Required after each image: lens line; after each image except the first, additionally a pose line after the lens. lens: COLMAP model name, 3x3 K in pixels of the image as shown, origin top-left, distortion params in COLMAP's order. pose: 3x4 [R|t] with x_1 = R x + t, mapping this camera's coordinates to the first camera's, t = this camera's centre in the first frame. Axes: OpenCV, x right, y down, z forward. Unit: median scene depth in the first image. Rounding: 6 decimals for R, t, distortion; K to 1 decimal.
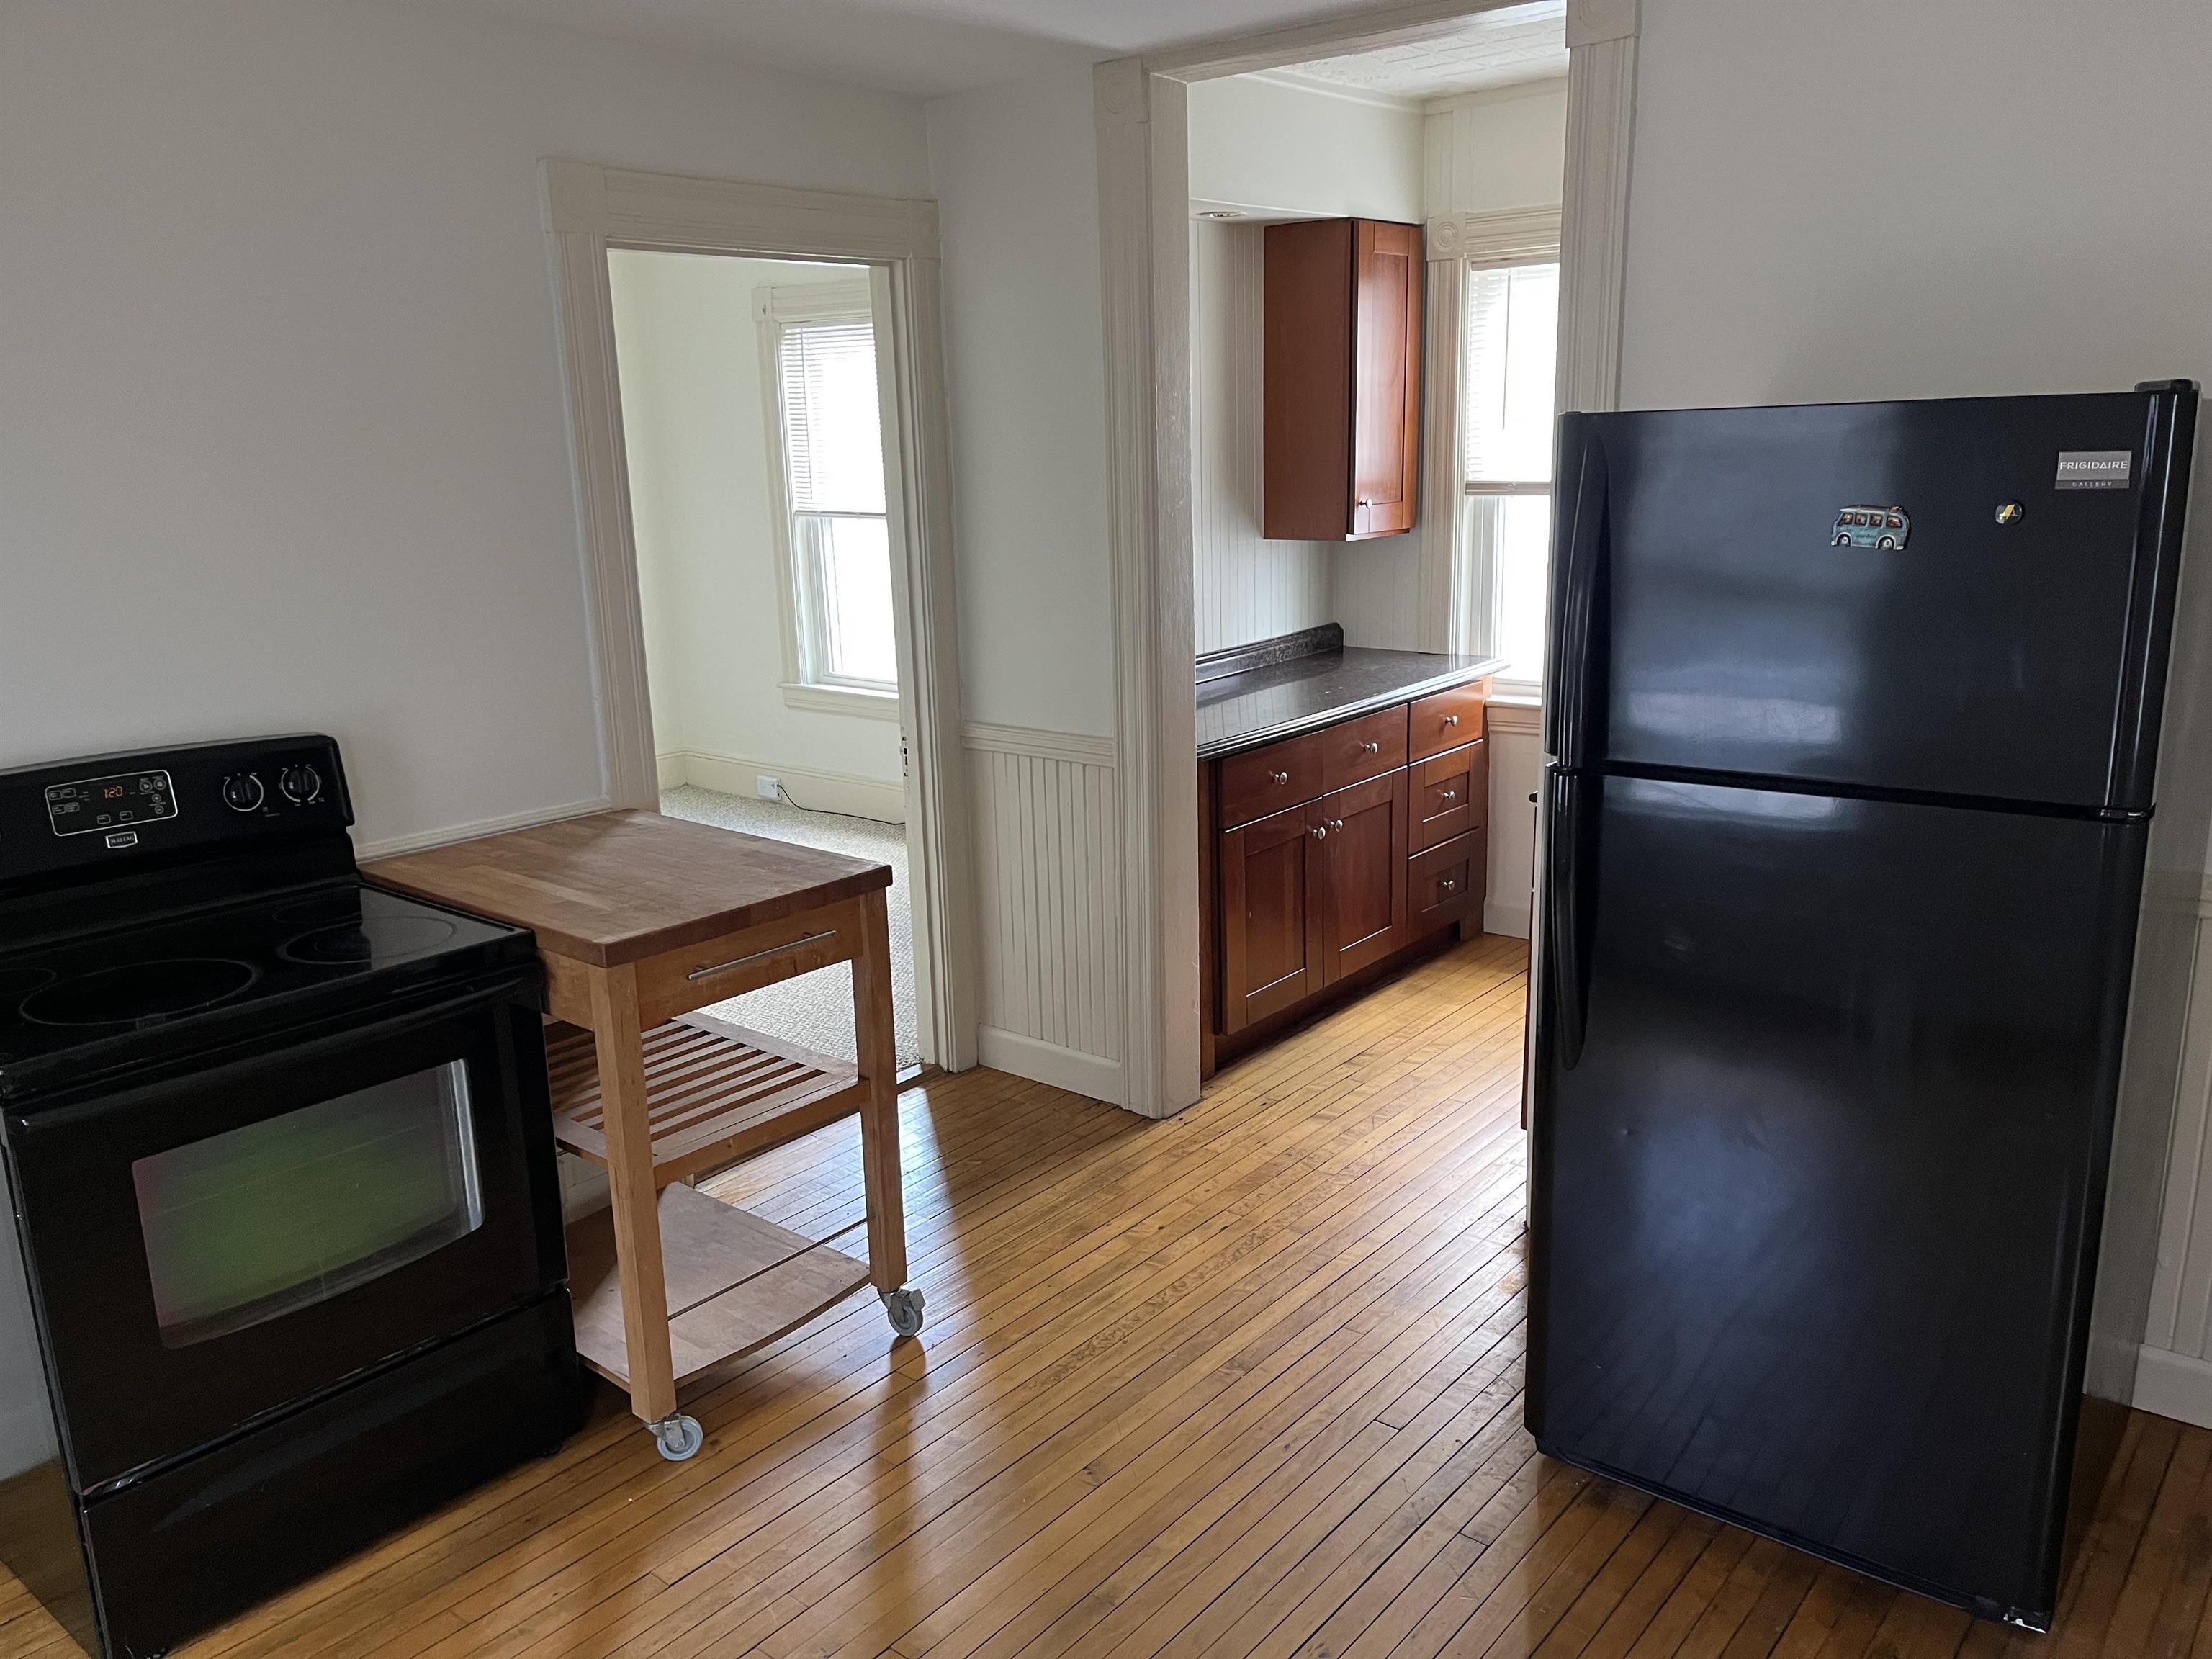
lens RADIAL K [[1649.5, 0, 1106.0], [0, 1649.5, 829.5], [0, 0, 1]] dist [0.078596, -0.125583]
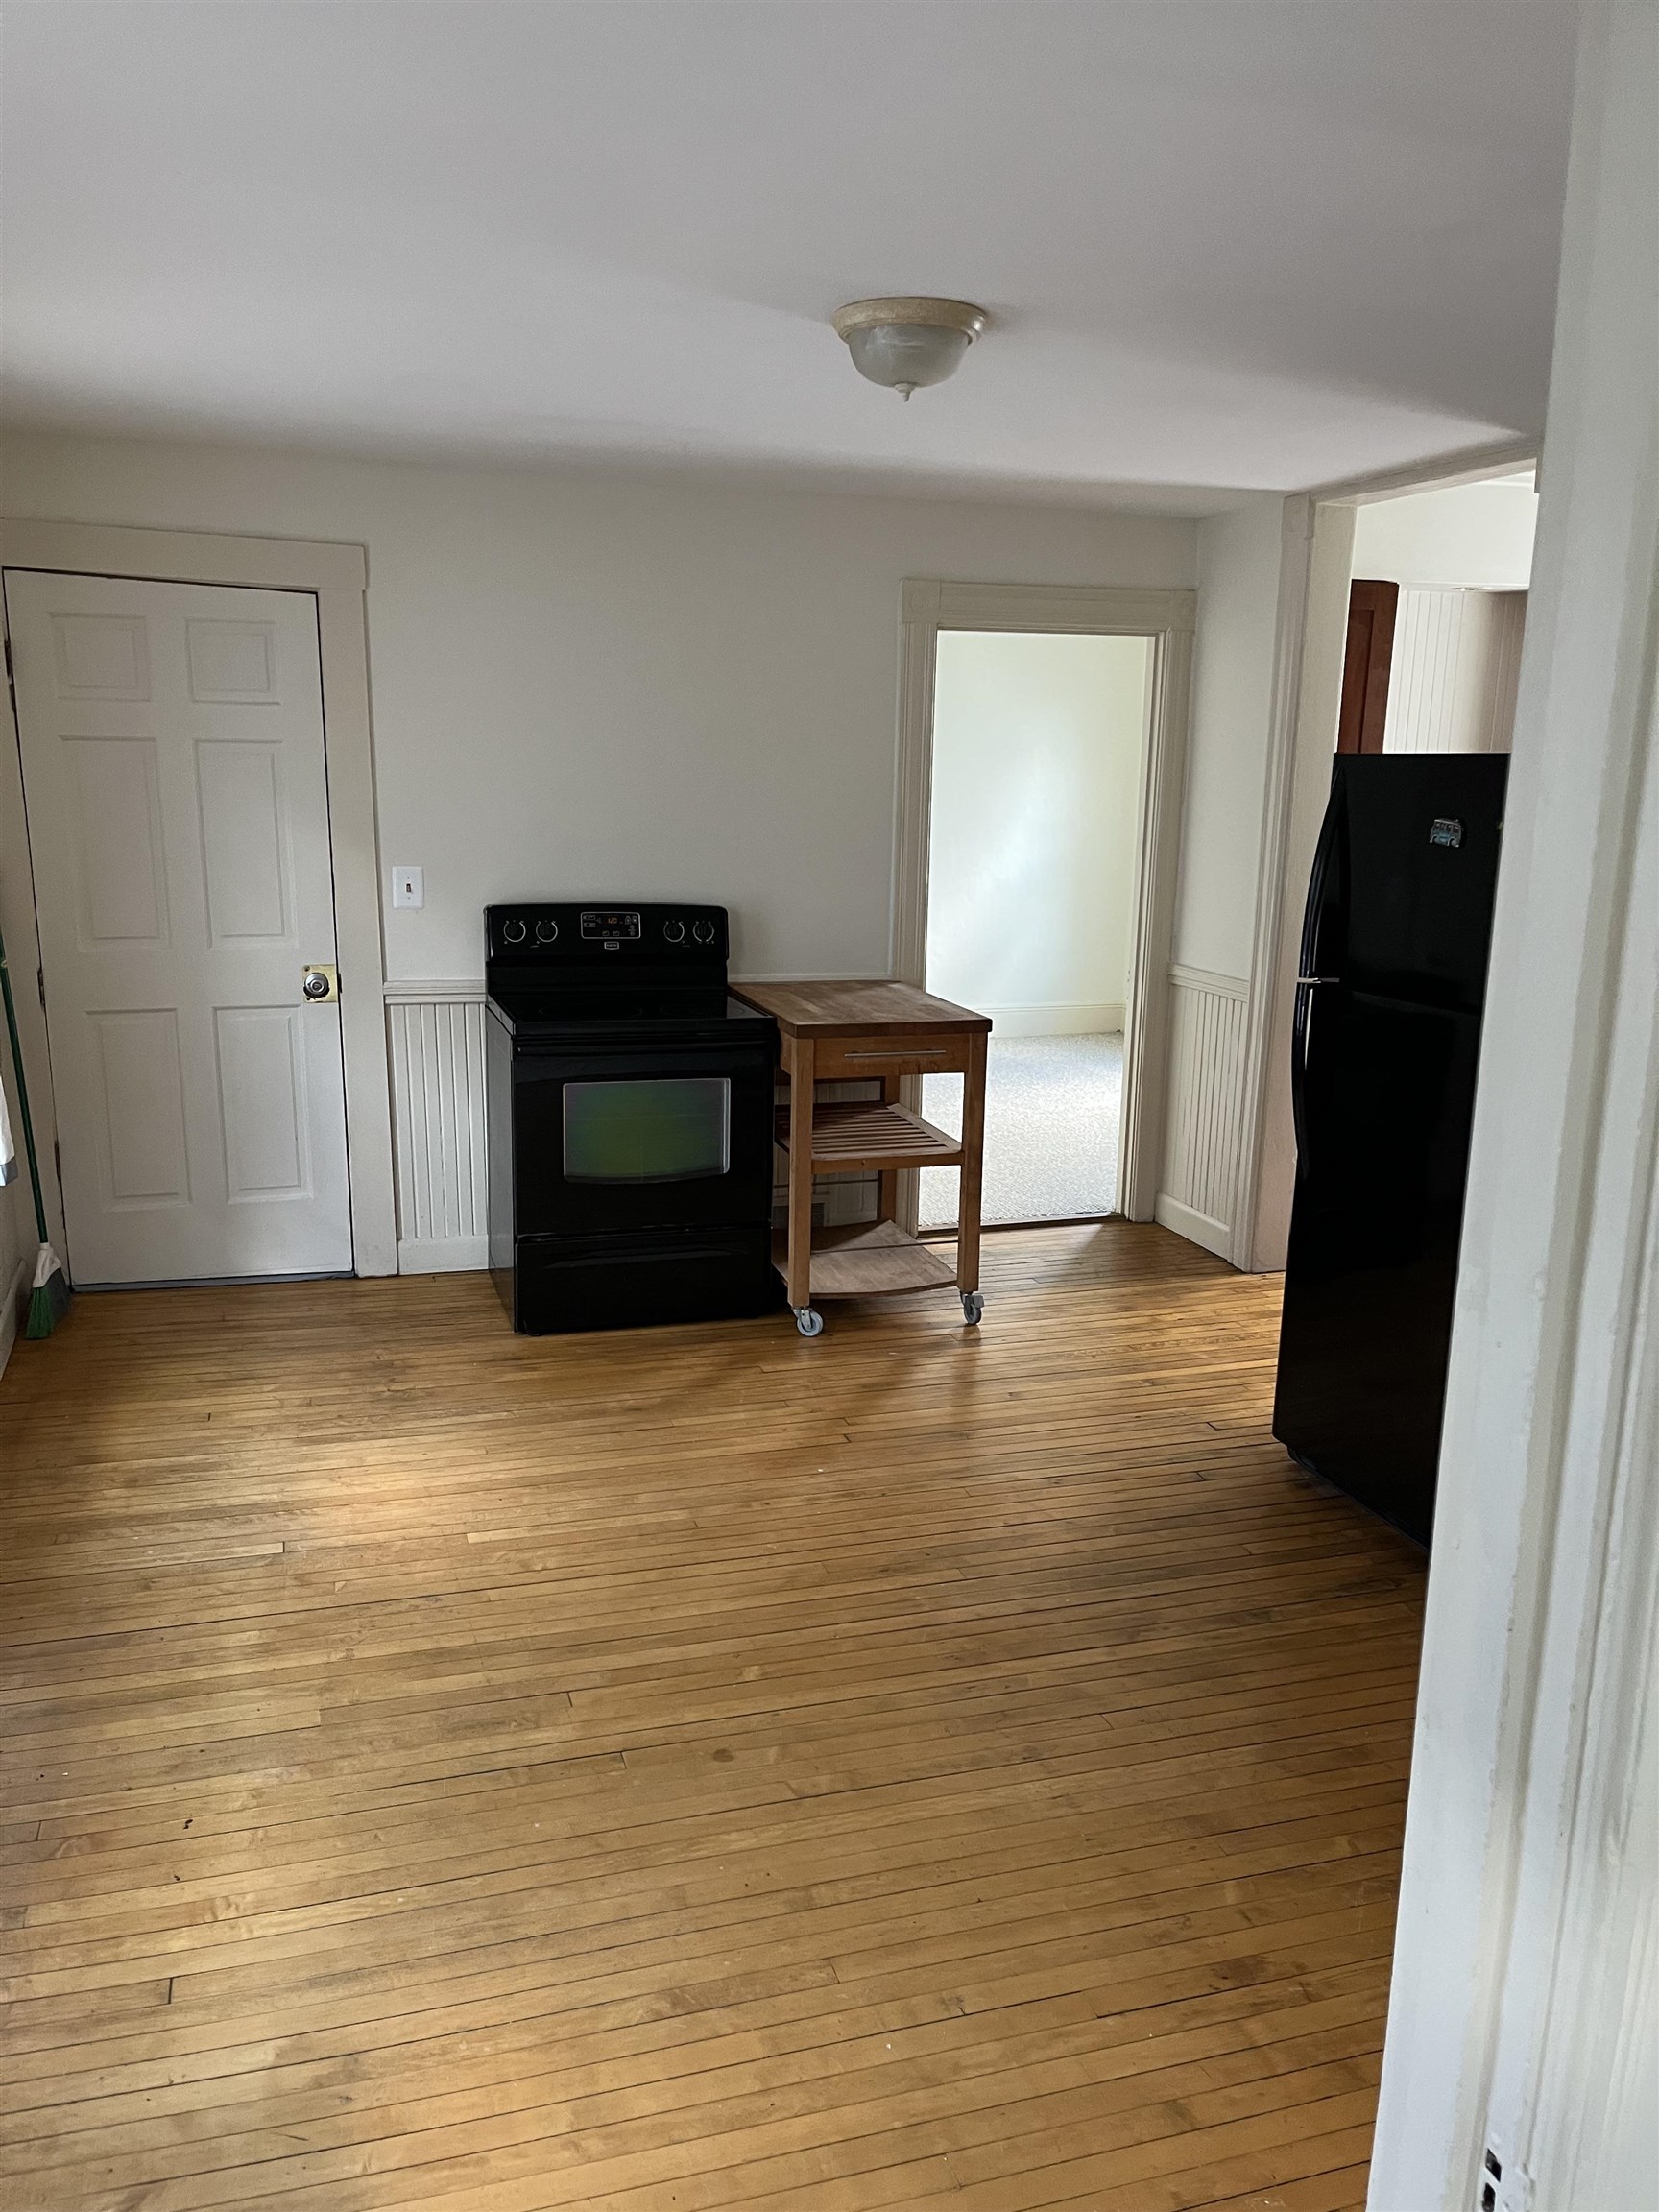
lens RADIAL K [[1649.5, 0, 829.5], [0, 1649.5, 1106.0], [0, 0, 1]] dist [0.078596, -0.125583]
pose [[0.838692, 0.152635, -0.522780, 0.596144], [-0.164909, 0.986033, 0.023327, 0.095094], [0.519039, 0.066647, 0.852148, -0.445030]]
